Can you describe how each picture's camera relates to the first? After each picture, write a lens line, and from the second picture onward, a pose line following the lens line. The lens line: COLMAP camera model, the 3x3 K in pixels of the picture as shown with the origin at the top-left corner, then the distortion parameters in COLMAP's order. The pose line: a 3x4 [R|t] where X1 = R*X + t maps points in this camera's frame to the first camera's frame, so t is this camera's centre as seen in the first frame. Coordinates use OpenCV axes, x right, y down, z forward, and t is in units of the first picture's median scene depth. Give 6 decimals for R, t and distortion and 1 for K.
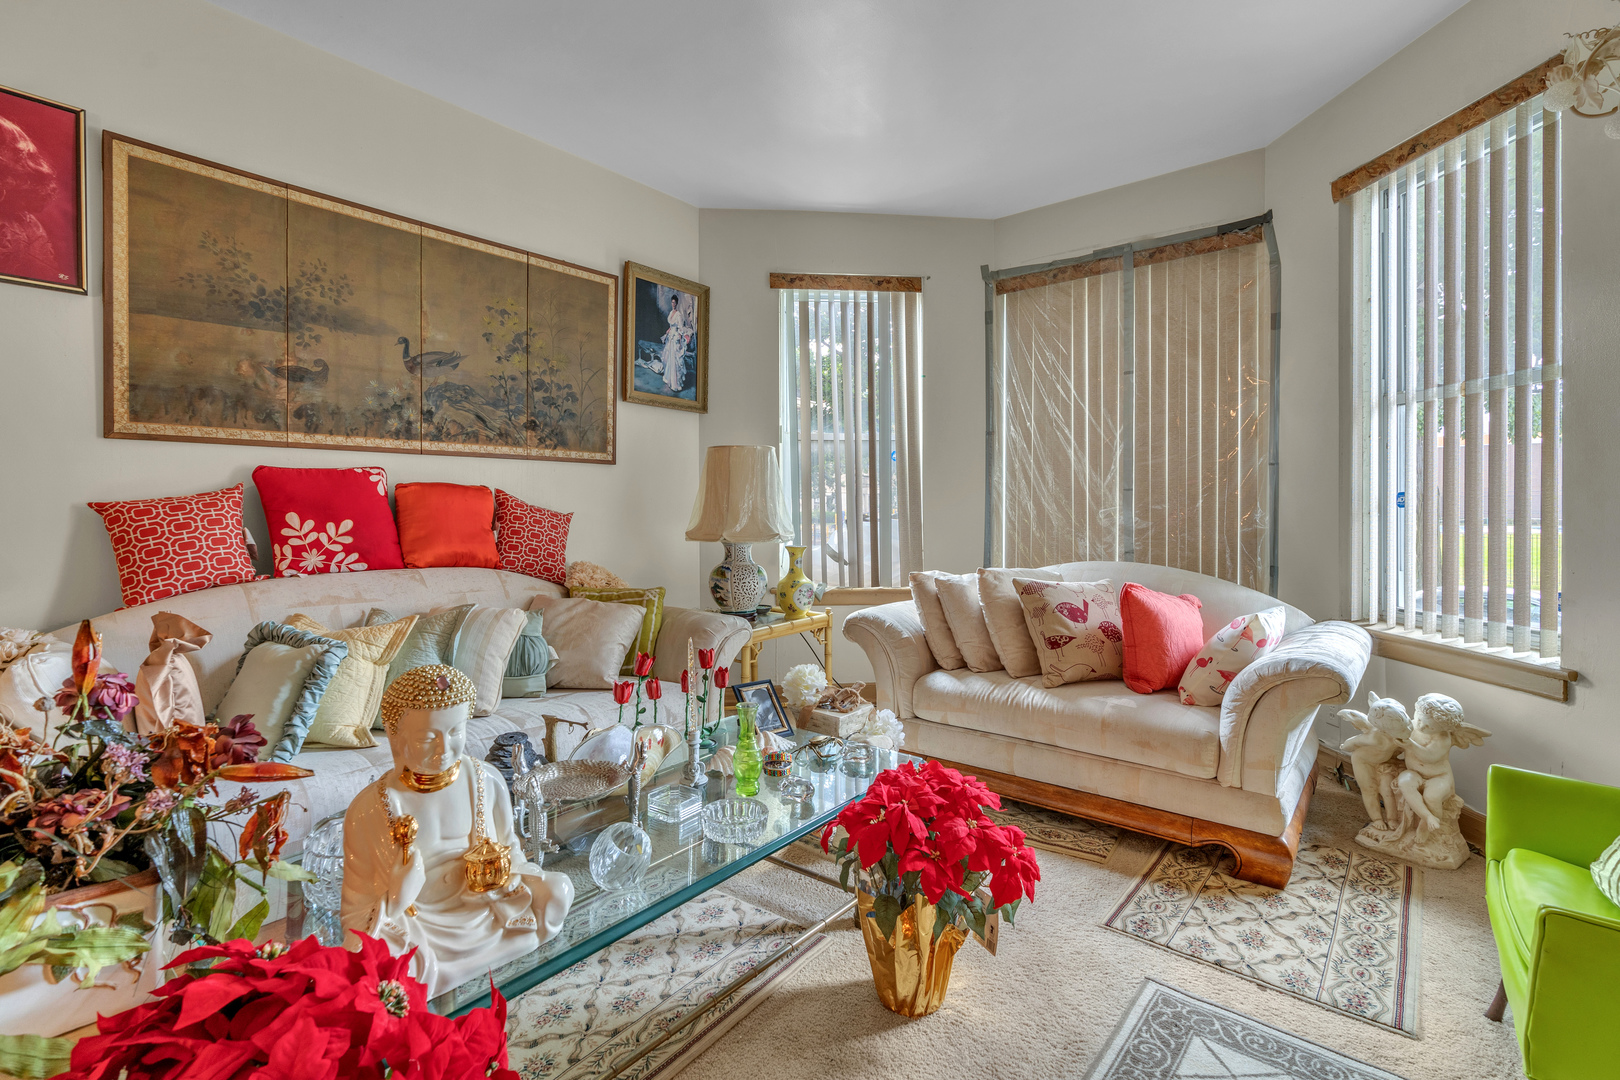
lens RADIAL K [[741.7, 0, 812.8], [0, 741.7, 525.1], [0, 0, 1]] dist [0.000200, -0.000278]
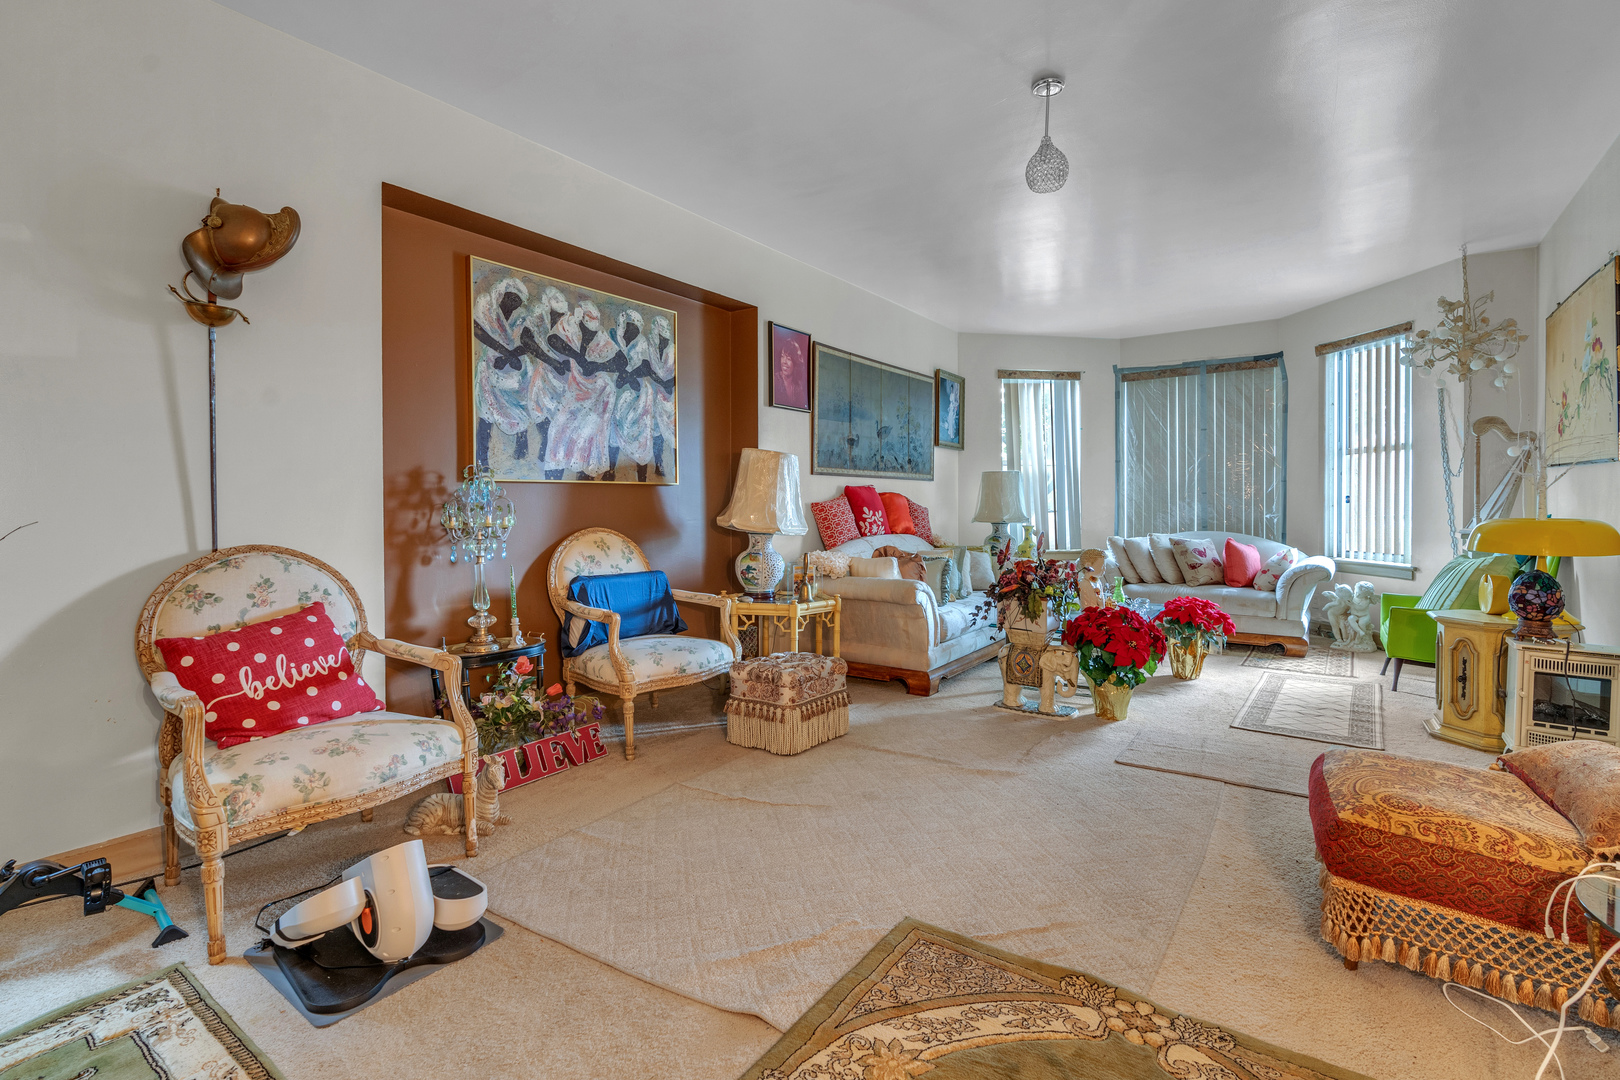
lens RADIAL K [[741.7, 0, 807.6], [0, 741.7, 534.0], [0, 0, 1]] dist [0.000200, -0.000278]
pose [[0.998055, -0.006118, 0.062037, -0.903439], [0.005353, 0.999908, 0.012489, 0.030710], [-0.062108, -0.012132, 0.997996, -1.050271]]
